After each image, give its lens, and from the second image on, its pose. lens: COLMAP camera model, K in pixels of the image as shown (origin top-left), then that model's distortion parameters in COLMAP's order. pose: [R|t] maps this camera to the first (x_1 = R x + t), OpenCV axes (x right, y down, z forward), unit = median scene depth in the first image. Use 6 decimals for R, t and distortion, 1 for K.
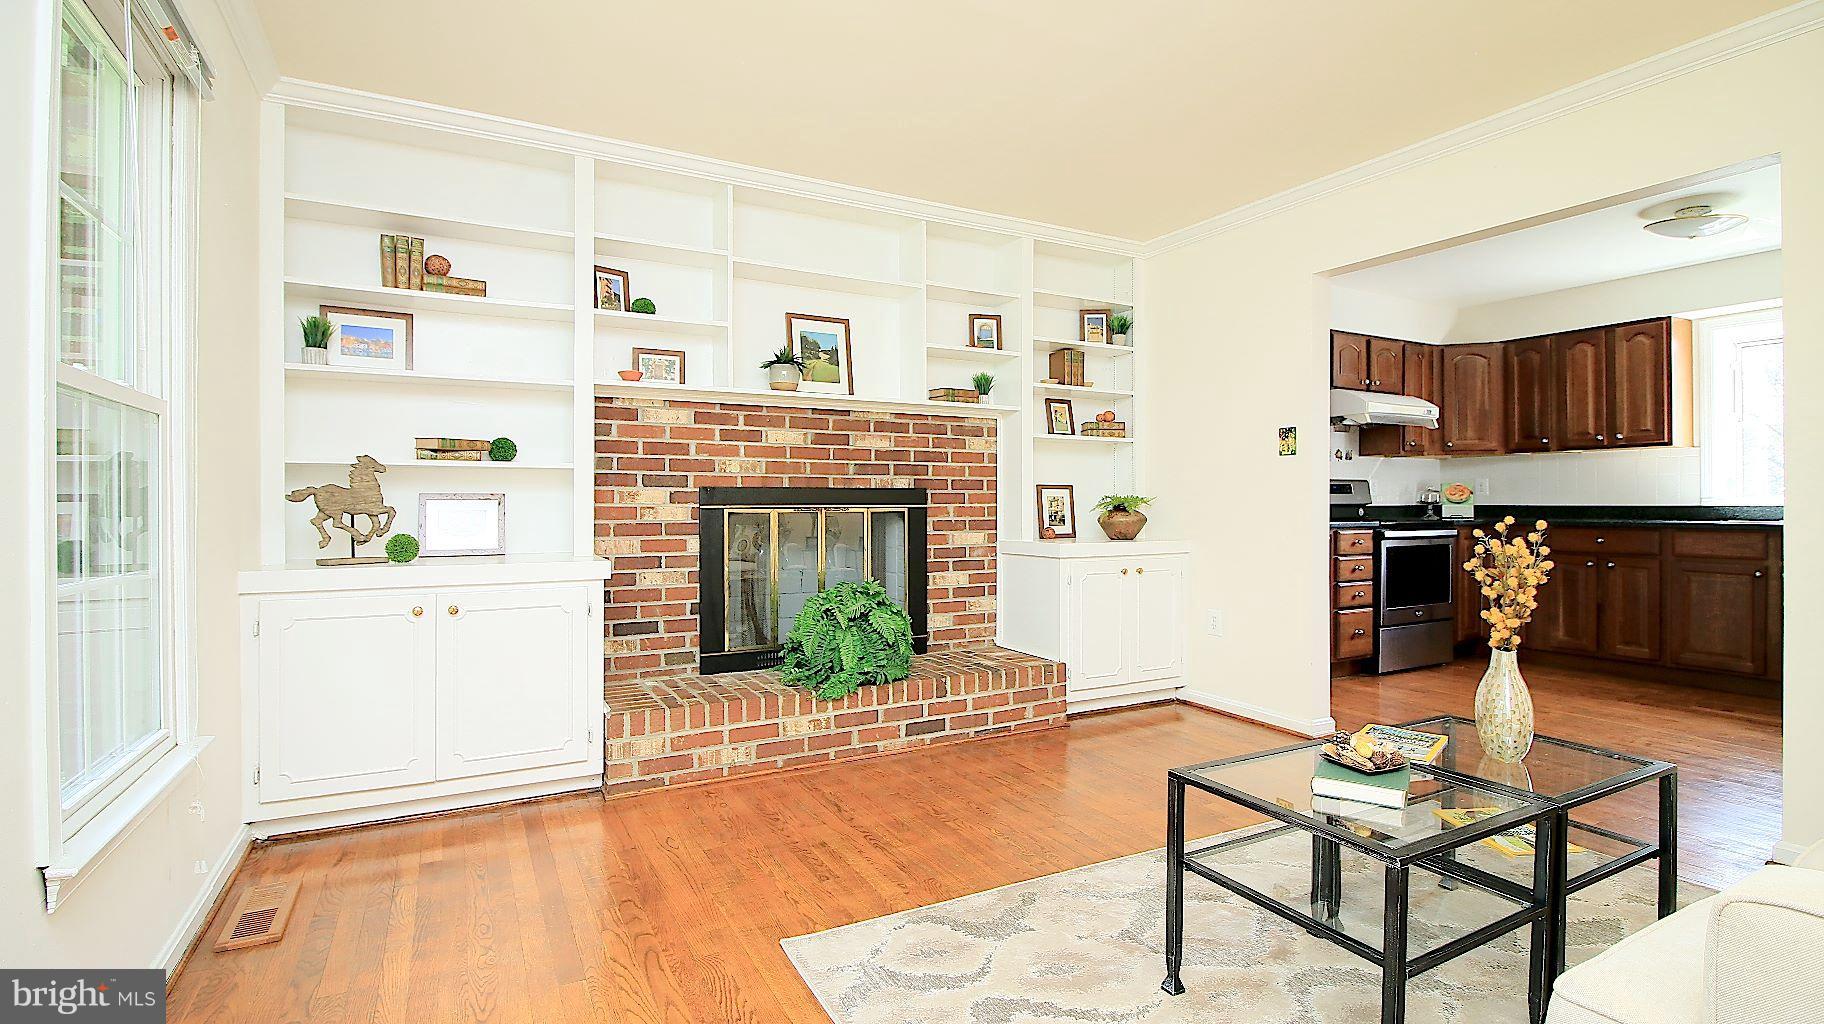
lens RADIAL K [[844.0, 0, 906.4], [0, 844.0, 506.2], [0, 0, 1]] dist [-0.011564, -0.000924]
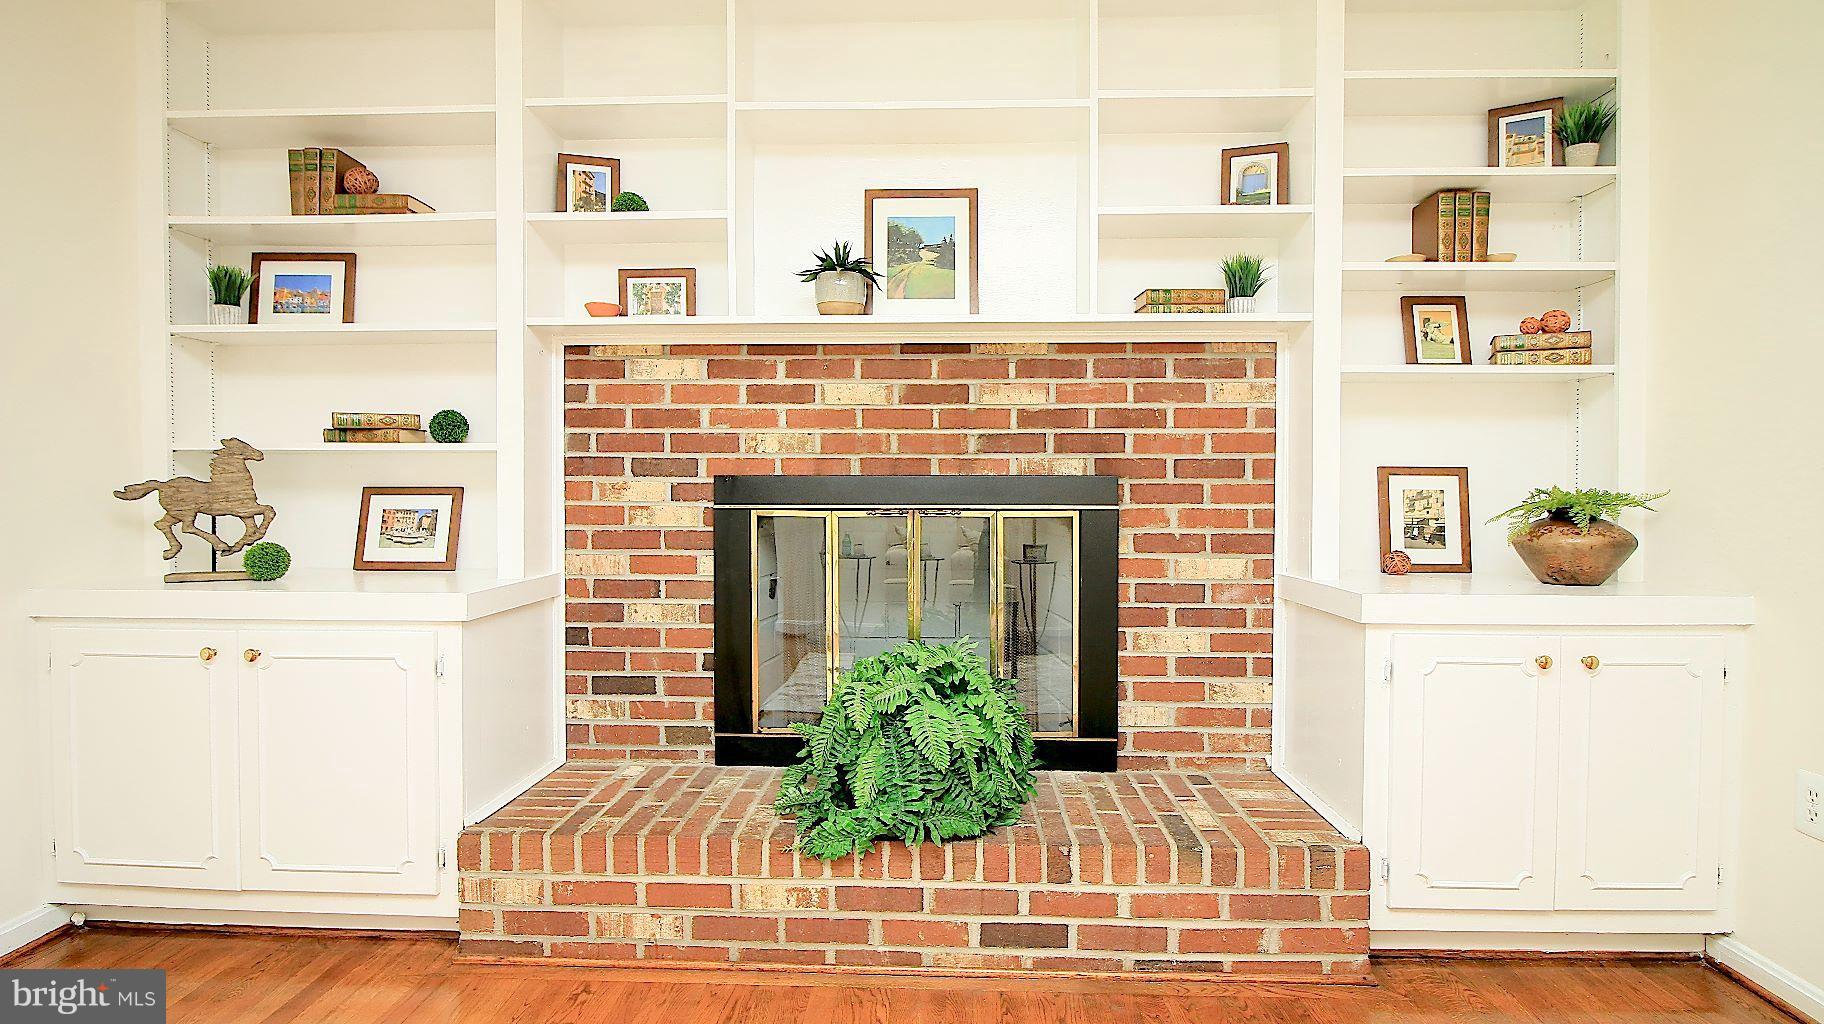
lens RADIAL K [[903.1, 0, 912.7], [0, 903.1, 508.6], [0, 0, 1]] dist [-0.006416, -0.001467]
pose [[0.860932, 0.014571, -0.508511, 0.241987], [-0.004419, 0.999766, 0.021166, -0.013251], [0.508701, -0.015975, 0.860795, 0.485827]]
